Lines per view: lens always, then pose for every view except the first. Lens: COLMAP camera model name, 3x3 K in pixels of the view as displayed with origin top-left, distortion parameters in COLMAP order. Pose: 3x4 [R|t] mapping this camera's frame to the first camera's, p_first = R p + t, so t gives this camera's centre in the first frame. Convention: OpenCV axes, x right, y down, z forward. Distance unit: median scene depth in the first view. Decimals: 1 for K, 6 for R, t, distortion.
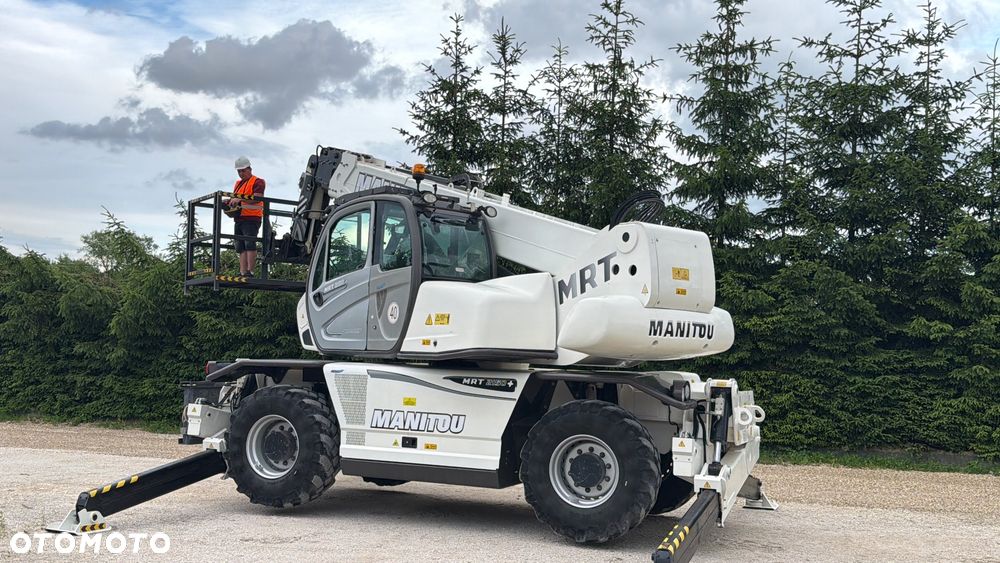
lens RADIAL K [[971.3, 0, 493.2], [0, 971.3, 288.9], [0, 0, 1]] dist [0.195563, -0.436387]
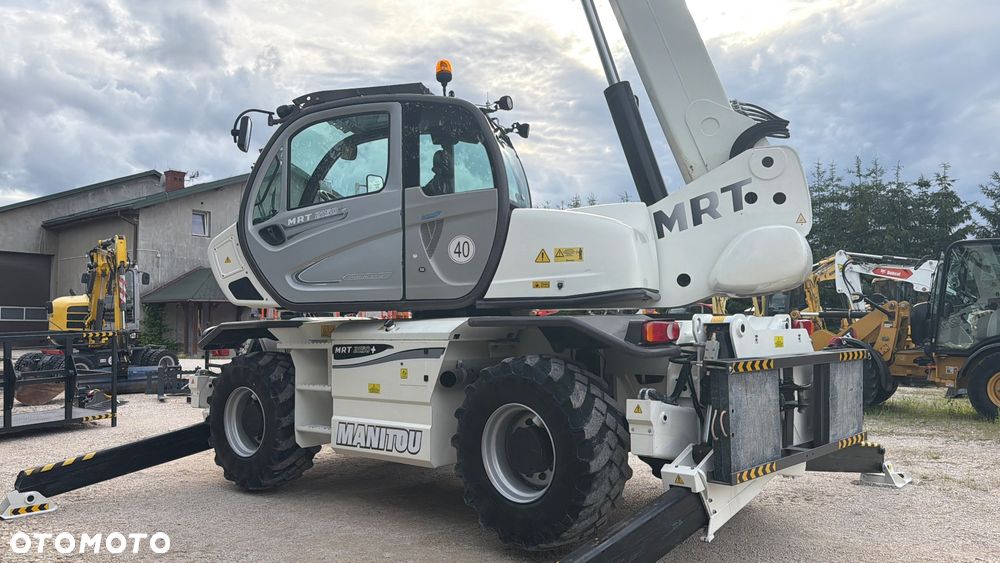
lens RADIAL K [[811.2, 0, 500.1], [0, 811.2, 291.0], [0, 0, 1]] dist [0.168252, -0.330654]
pose [[0.947261, -0.065121, -0.313777, 0.141904], [0.072216, 0.997328, 0.011029, 0.031313], [0.312221, -0.033107, 0.949433, 0.214286]]
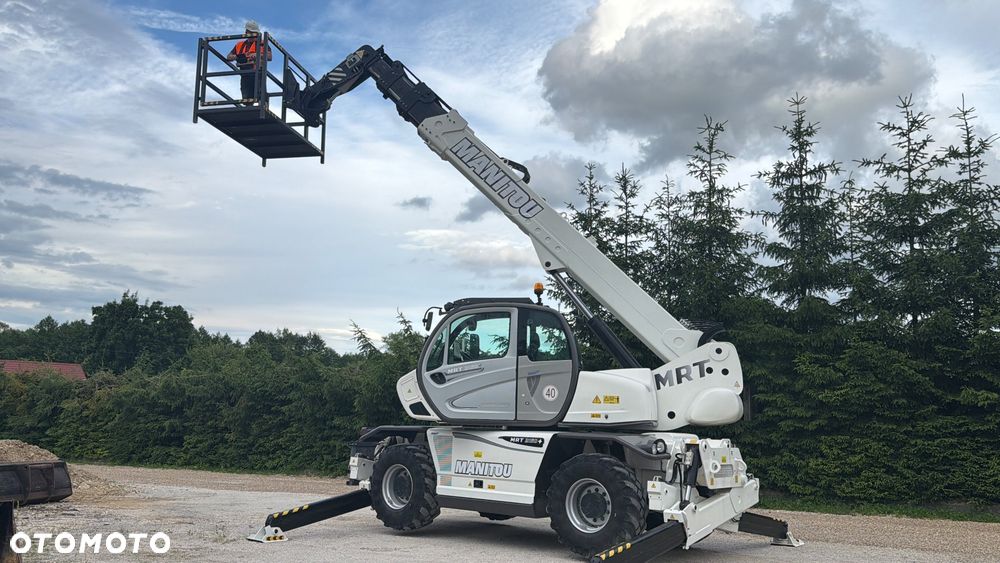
lens RADIAL K [[811.2, 0, 500.1], [0, 811.2, 291.0], [0, 0, 1]] dist [0.168252, -0.330654]
pose [[0.964551, -0.051837, -0.258757, 0.146997], [0.026339, 0.994532, -0.101053, -0.000659], [0.262580, 0.090655, 0.960642, -0.088033]]
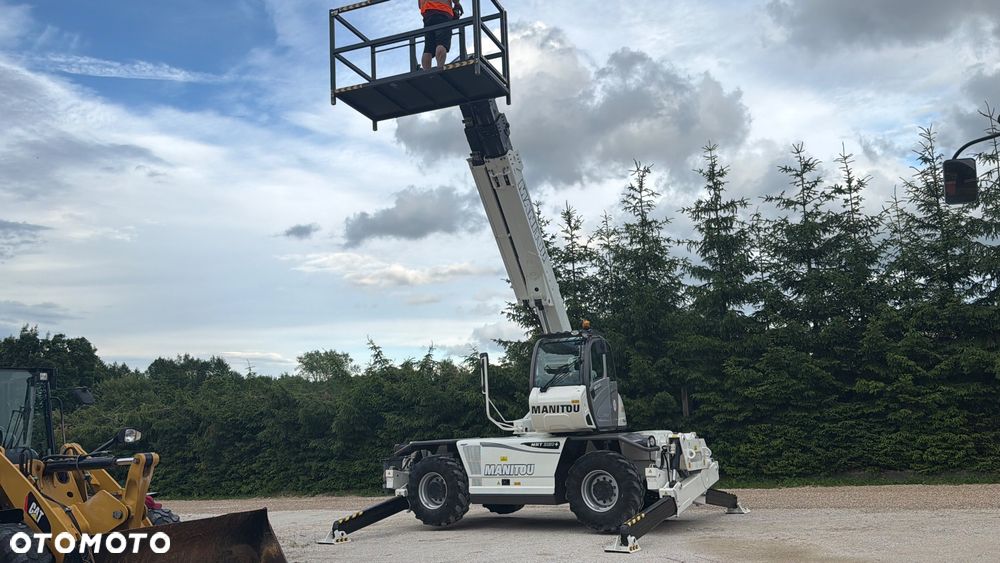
lens RADIAL K [[811.1, 0, 504.1], [0, 811.1, 280.6], [0, 0, 1]] dist [0.168629, -0.351208]
pose [[0.985668, -0.103460, -0.133250, 0.081818], [0.088040, 0.989241, -0.116838, -0.018261], [0.143904, 0.103433, 0.984171, -0.280698]]
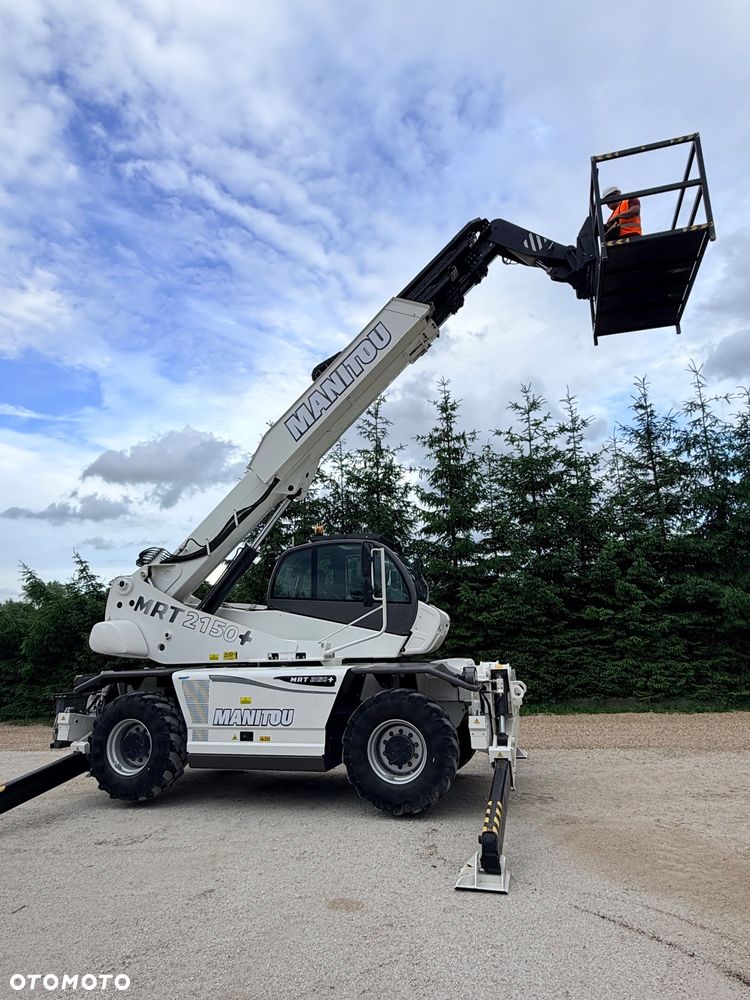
lens RADIAL K [[598.9, 0, 368.6], [0, 598.9, 503.0], [0, 0, 1]] dist [-0.001669, -0.000862]
pose [[0.991077, -0.036155, 0.128293, -0.012102], [0.056910, 0.985147, -0.162008, 0.002491], [-0.120530, 0.167863, 0.978414, 0.123978]]
